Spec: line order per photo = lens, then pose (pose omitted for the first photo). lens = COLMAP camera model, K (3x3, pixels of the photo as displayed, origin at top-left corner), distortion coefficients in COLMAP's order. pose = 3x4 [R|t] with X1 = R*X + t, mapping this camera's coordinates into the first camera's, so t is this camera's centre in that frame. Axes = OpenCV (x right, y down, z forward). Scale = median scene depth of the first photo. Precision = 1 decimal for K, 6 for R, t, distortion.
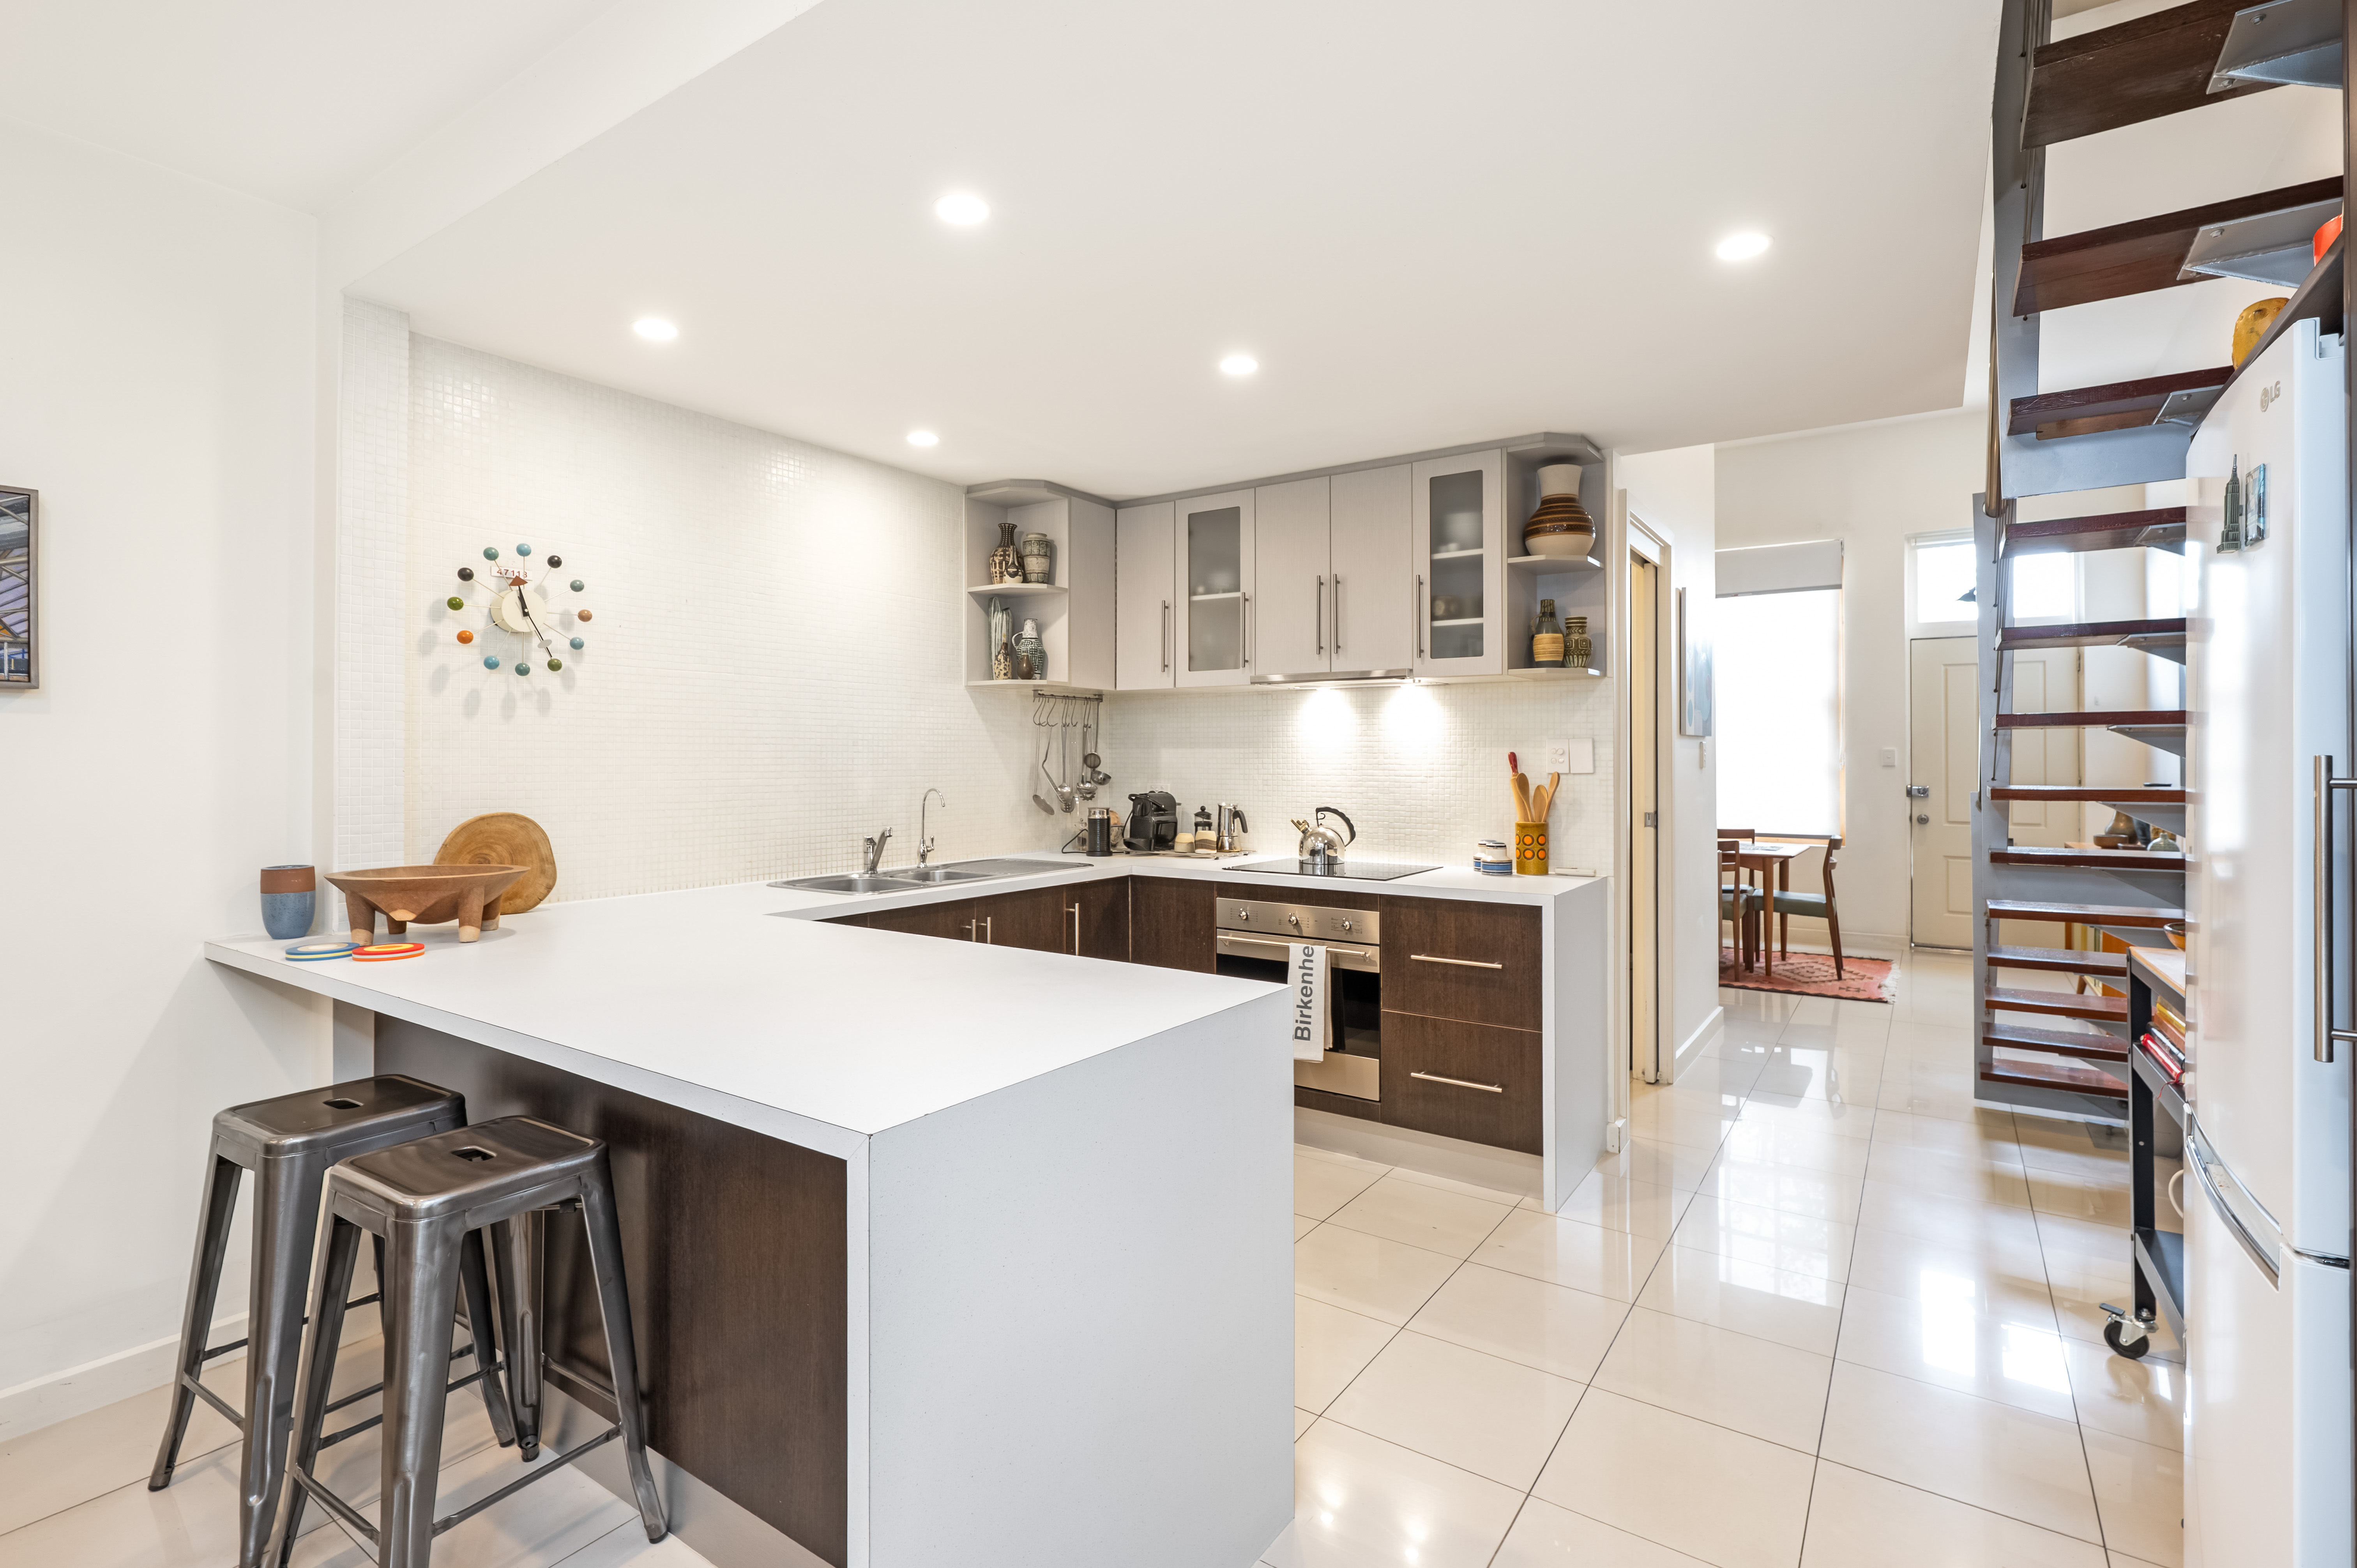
lens RADIAL K [[1108.2, 0, 1177.3], [0, 1108.2, 748.6], [0, 0, 1]] dist [-0.022539, -0.000300]
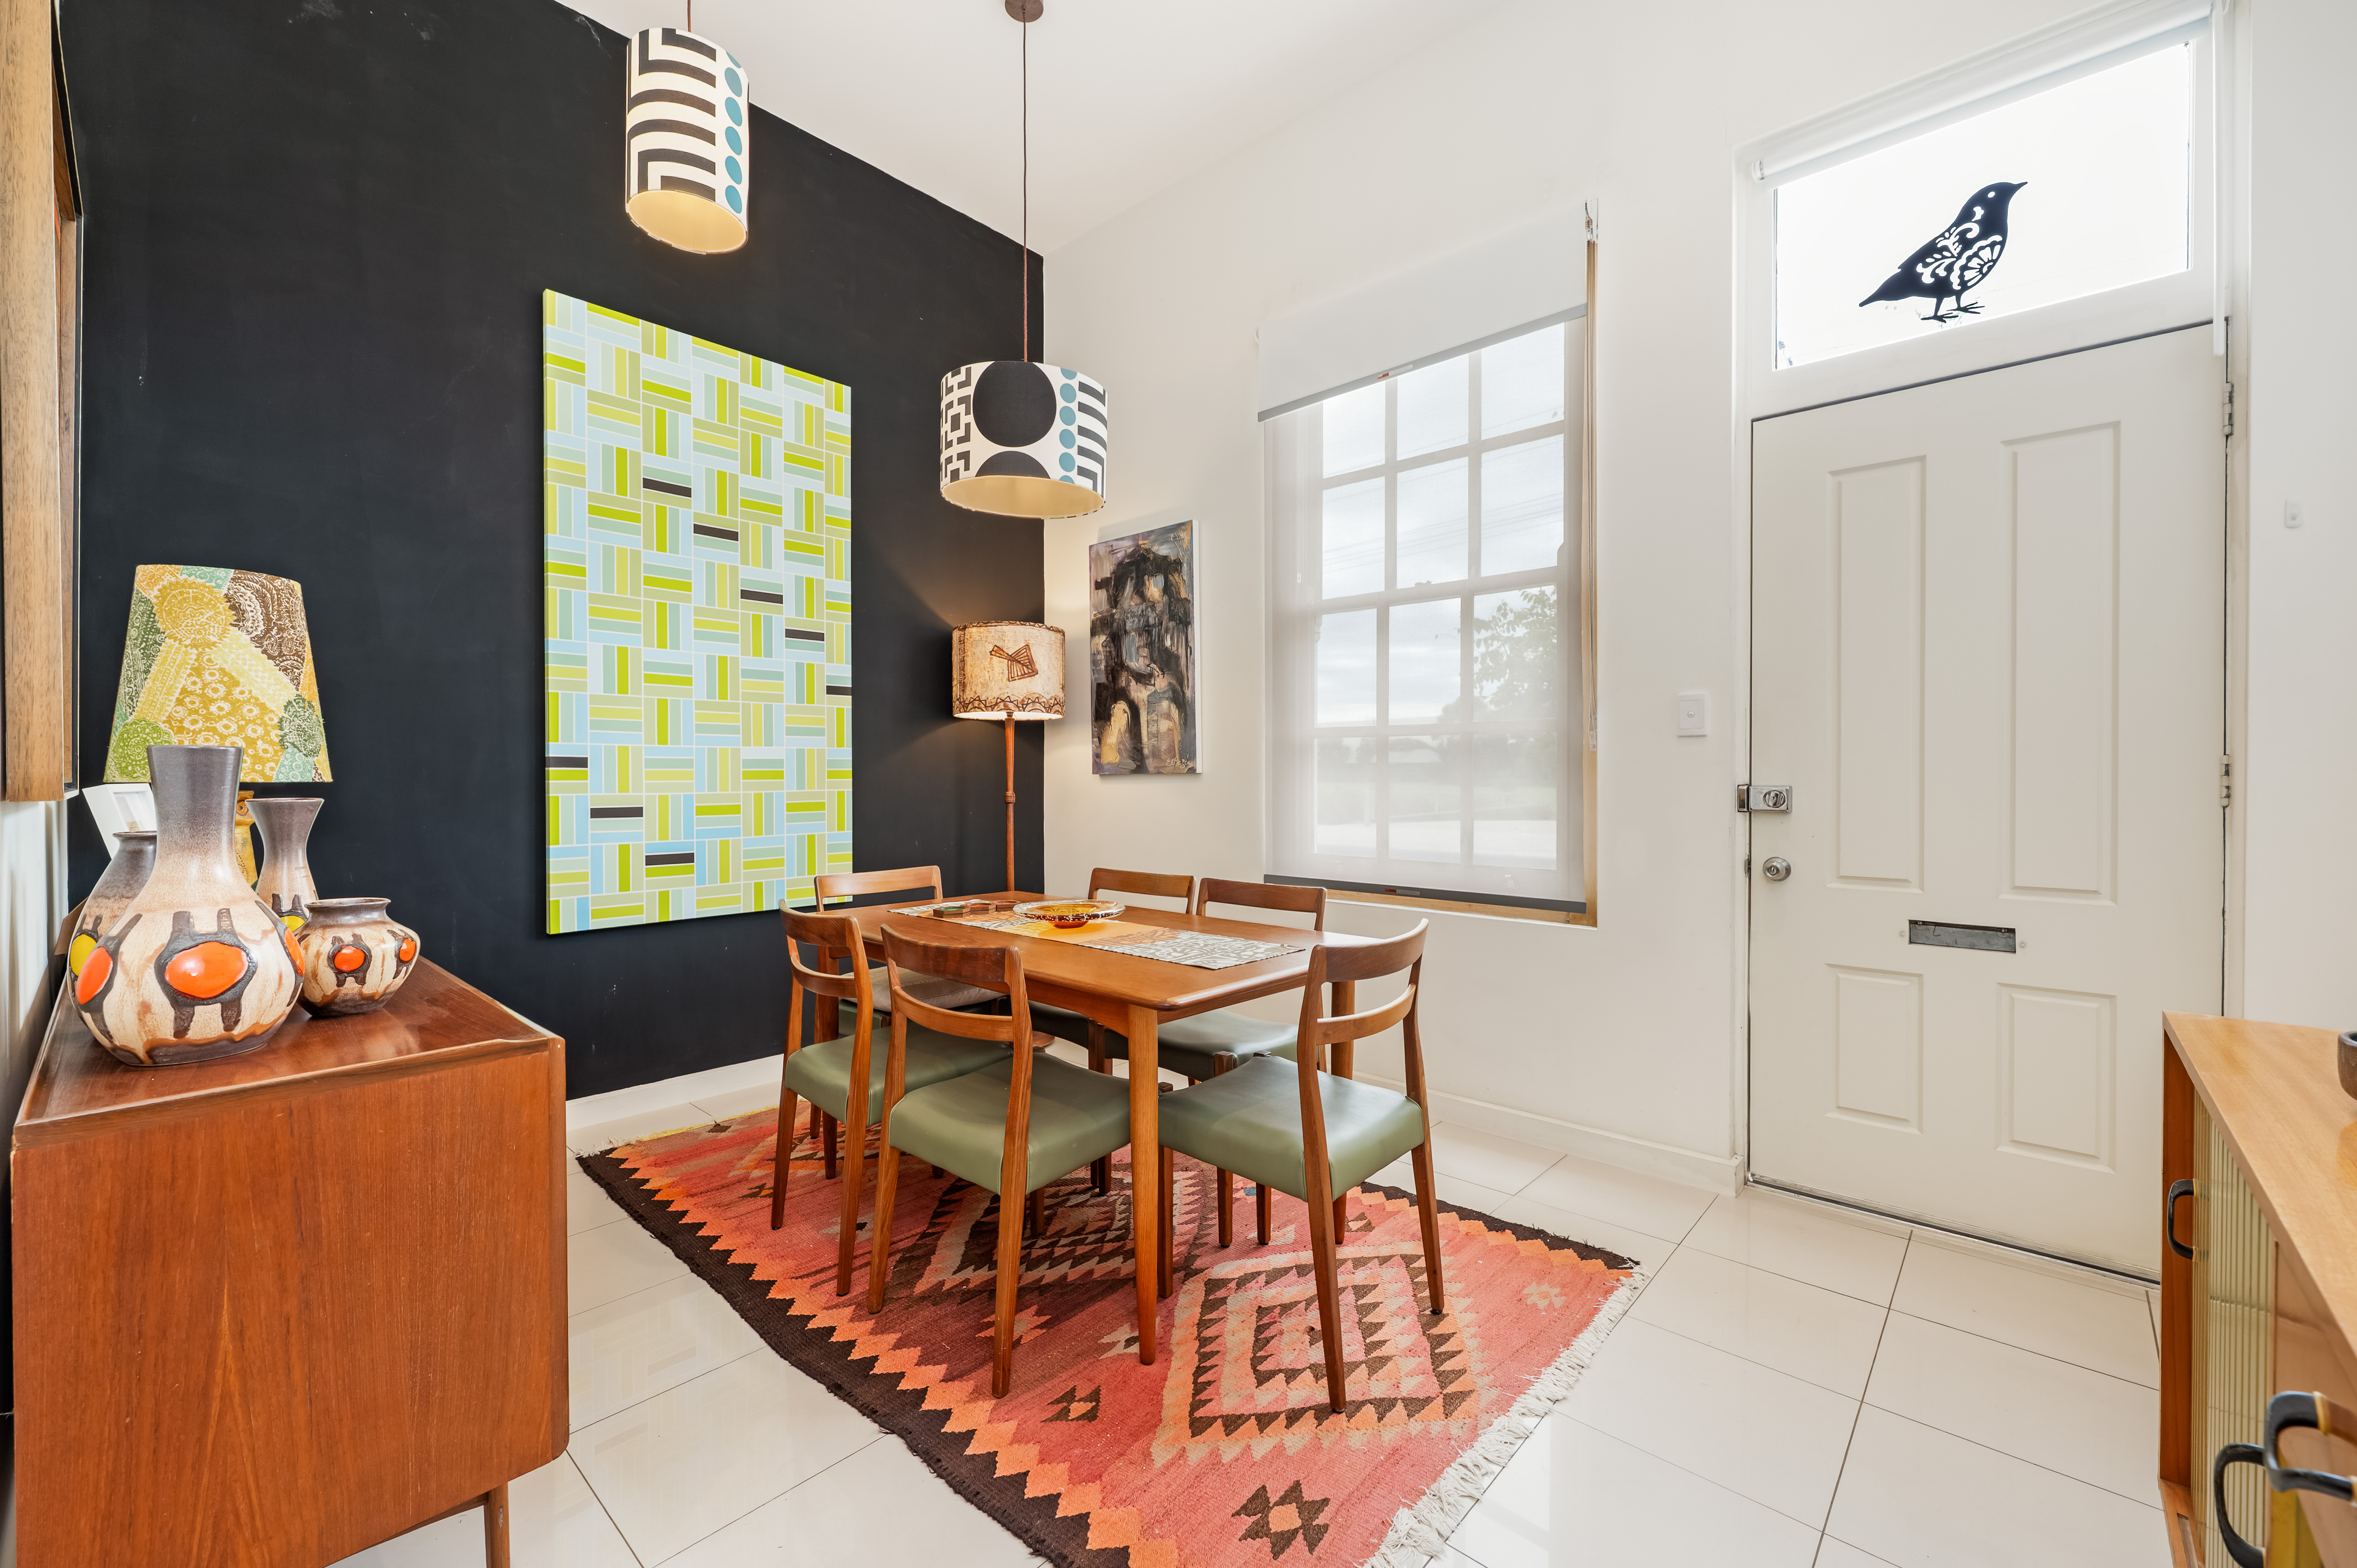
lens RADIAL K [[961.4, 0, 1164.8], [0, 961.4, 781.5], [0, 0, 1]] dist [-0.001017, 0.000884]
pose [[0.989988, -0.001713, -0.141143, 0.944124], [0.004268, 0.999832, 0.017802, 0.048077], [0.141089, -0.018226, 0.989829, 1.159022]]
